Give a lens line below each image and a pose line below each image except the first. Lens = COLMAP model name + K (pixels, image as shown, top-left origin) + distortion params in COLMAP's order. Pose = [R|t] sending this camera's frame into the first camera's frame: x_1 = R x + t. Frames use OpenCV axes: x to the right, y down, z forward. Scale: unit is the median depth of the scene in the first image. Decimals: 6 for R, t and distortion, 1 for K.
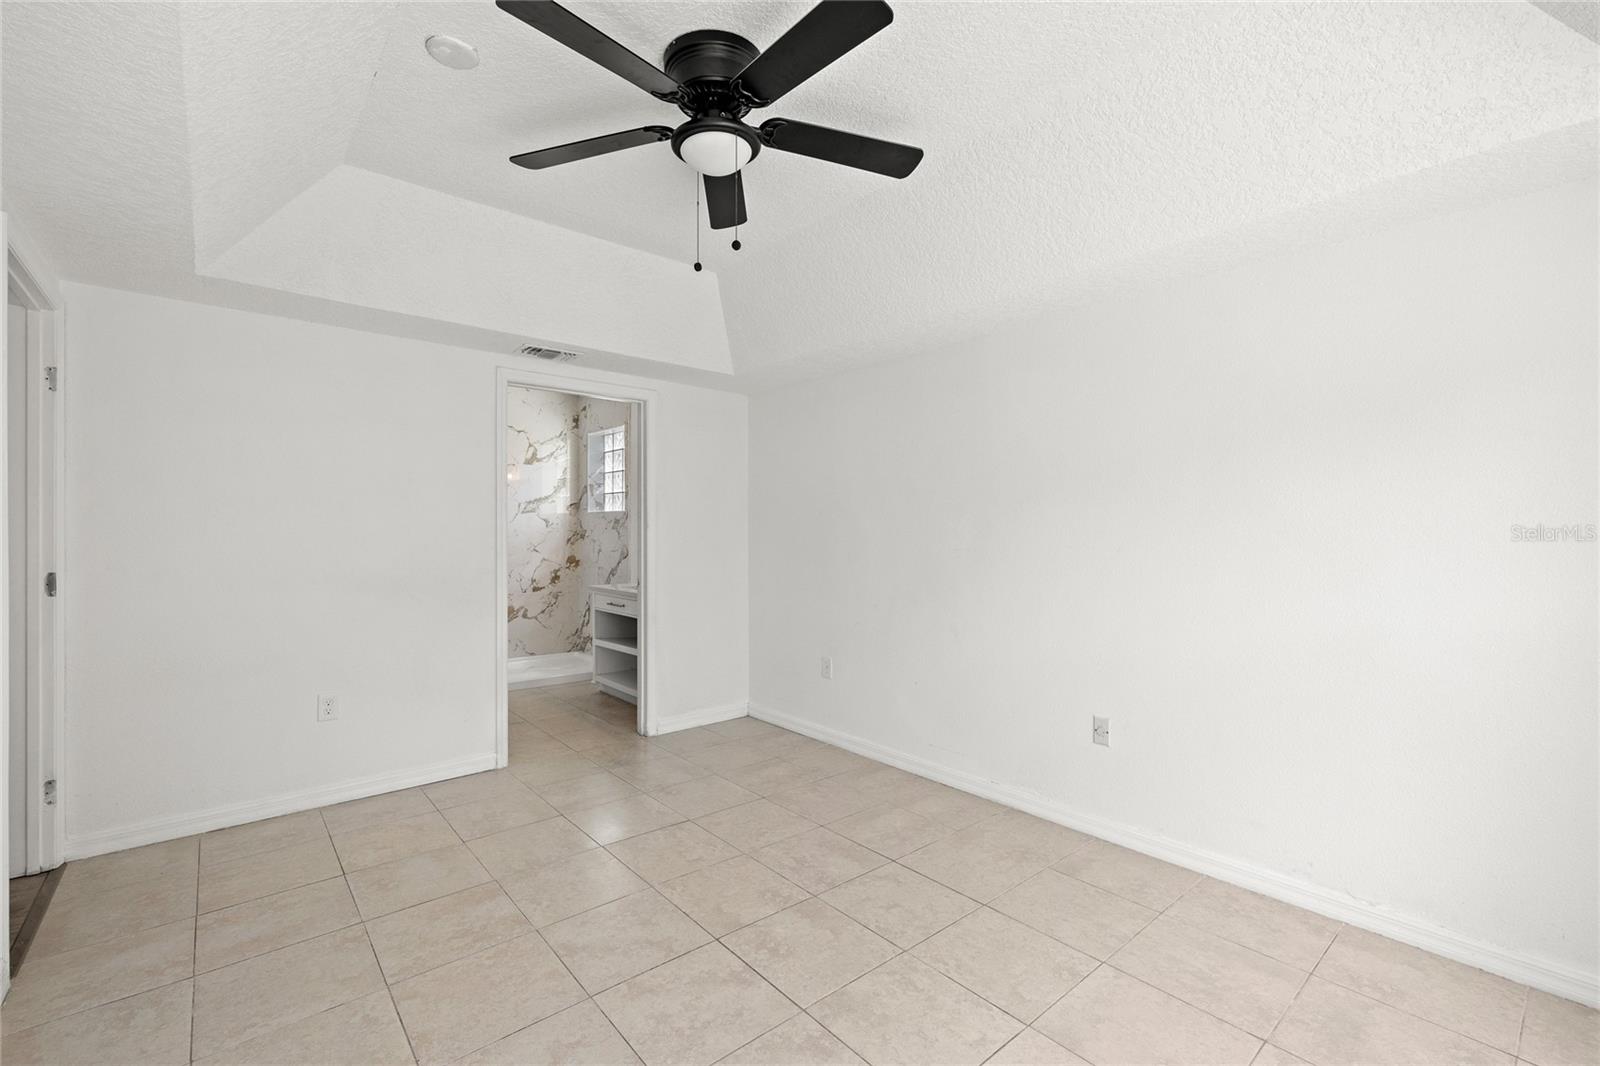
lens RADIAL K [[688.5, 0, 810.8], [0, 688.5, 534.9], [0, 0, 1]] dist [0.001776, 0.000249]
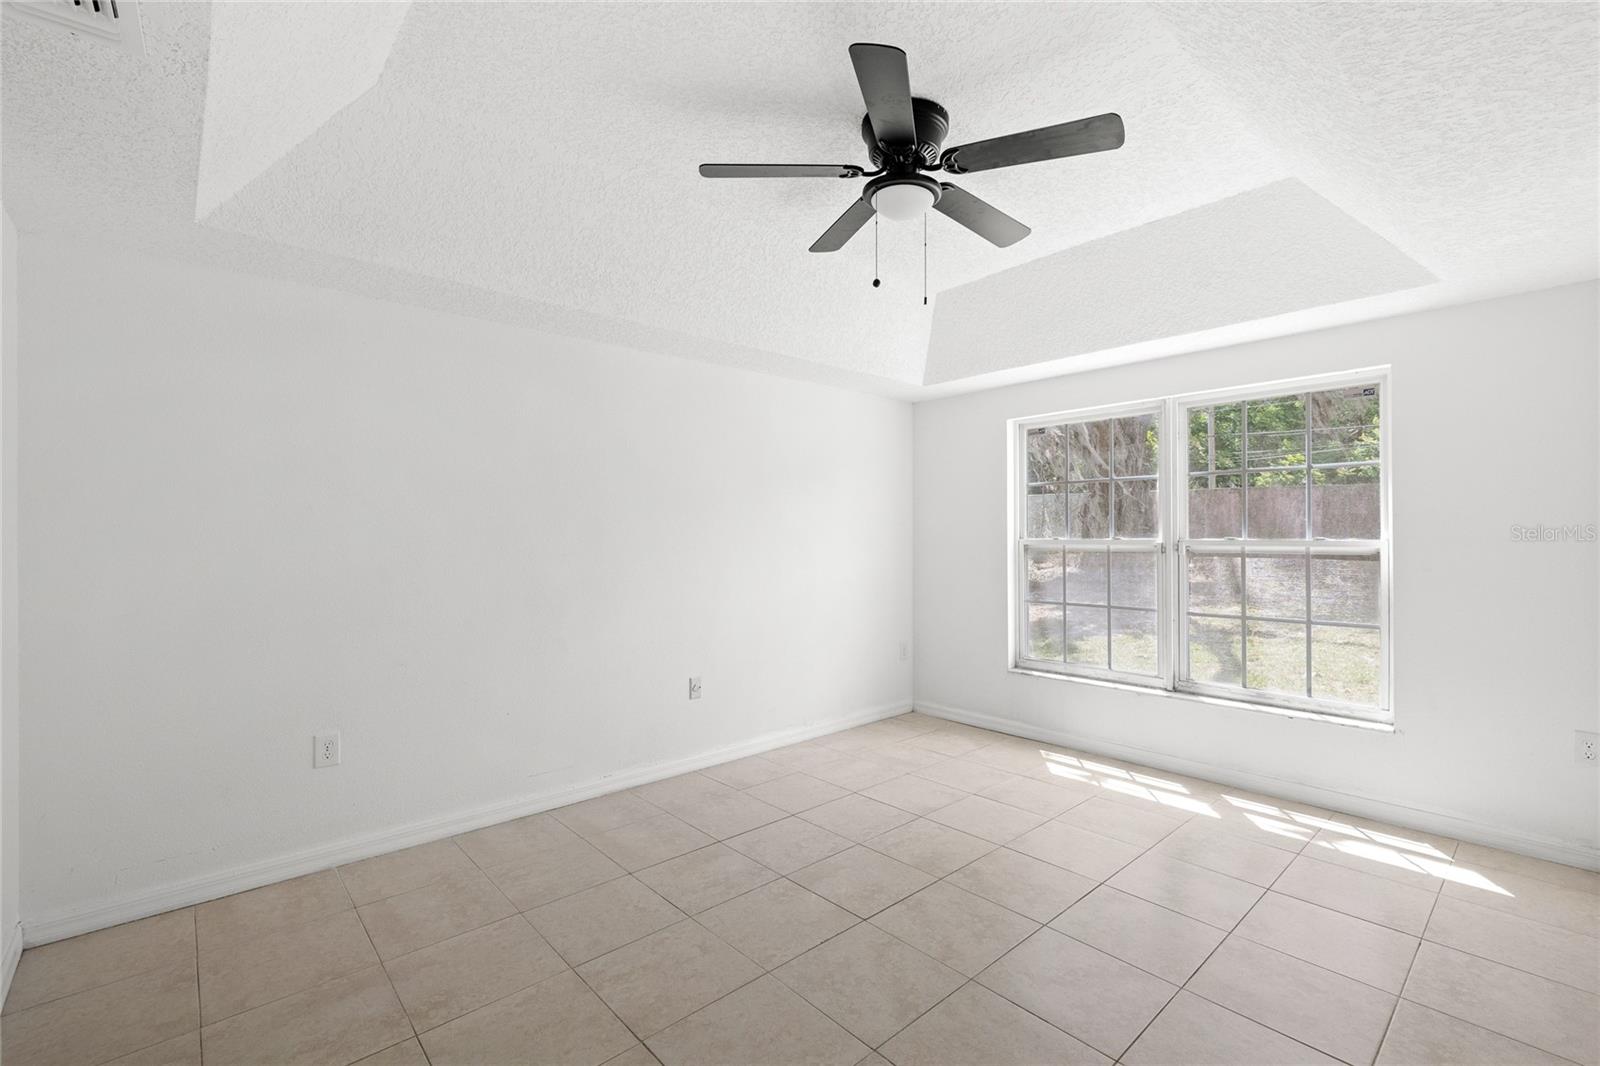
lens RADIAL K [[682.7, 0, 791.7], [0, 682.7, 525.8], [0, 0, 1]] dist [0.001490, 0.000119]
pose [[-0.004671, 0.014359, 0.999886, -1.052283], [0.007569, 0.999869, -0.014323, -0.003391], [-0.999960, 0.007501, -0.004779, 0.981199]]
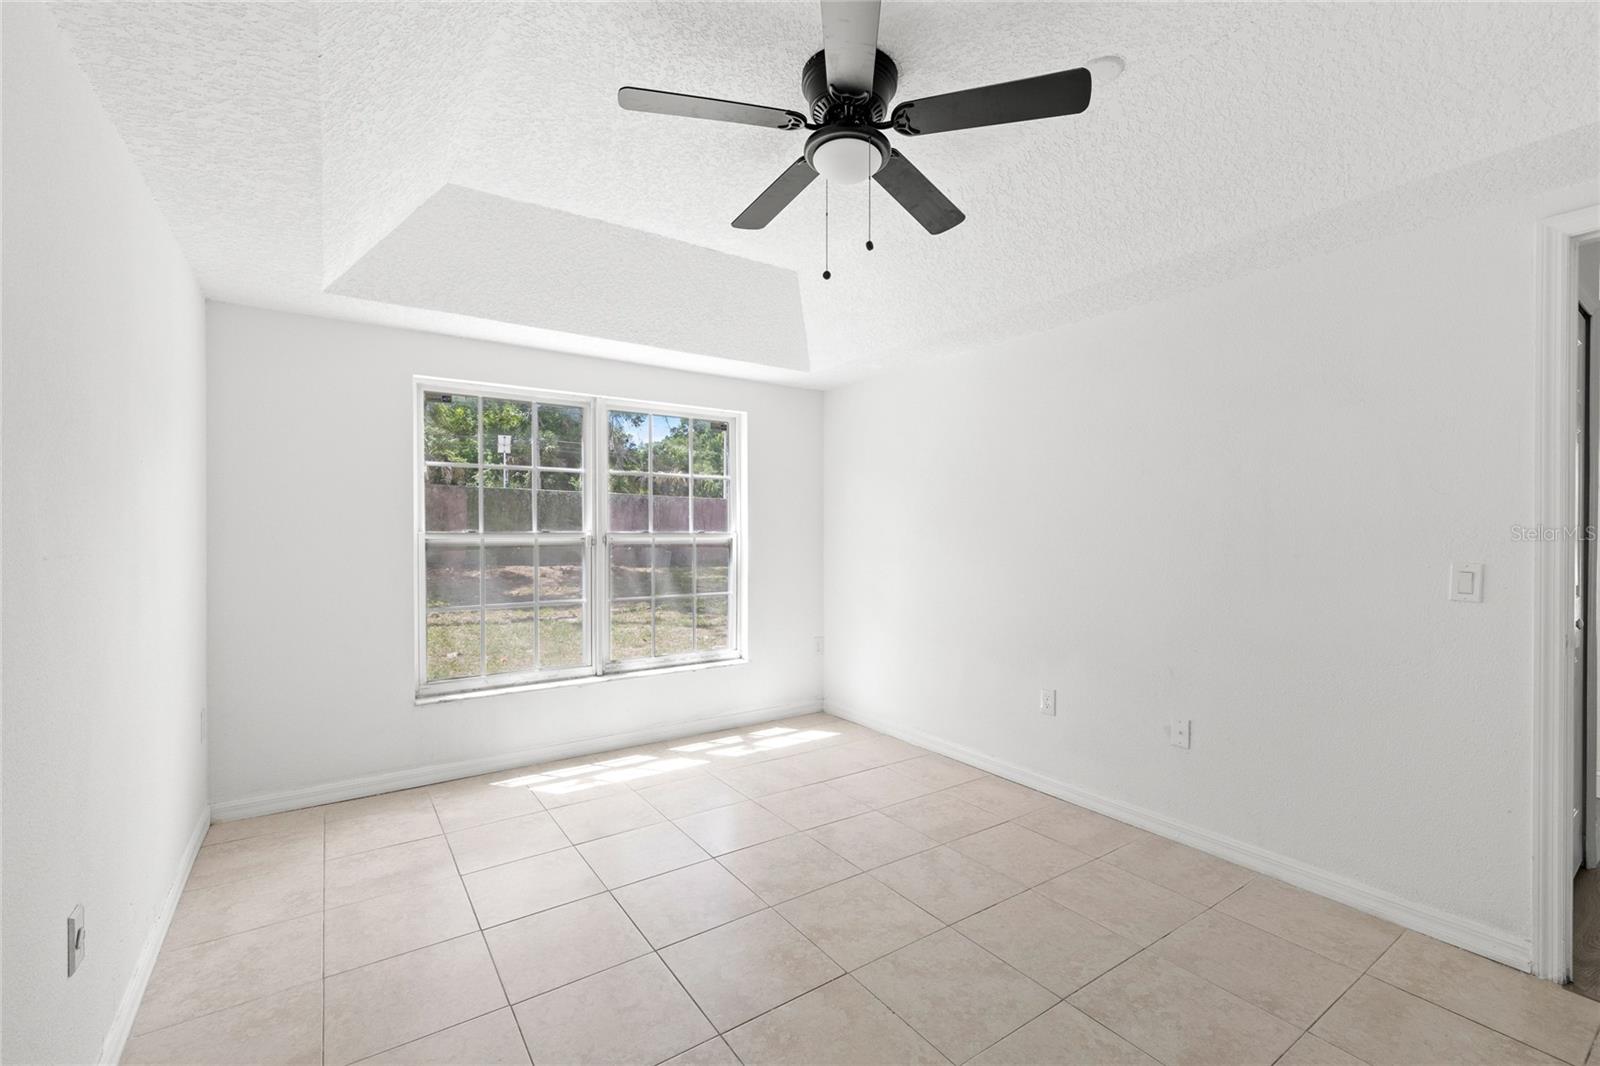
lens RADIAL K [[682.7, 0, 791.7], [0, 682.7, 525.8], [0, 0, 1]] dist [0.001490, 0.000119]
pose [[-0.991333, -0.003944, 0.131312, -0.158409], [-0.003753, 0.999992, 0.001701, -0.007384], [-0.131317, 0.001194, -0.991340, 1.684145]]
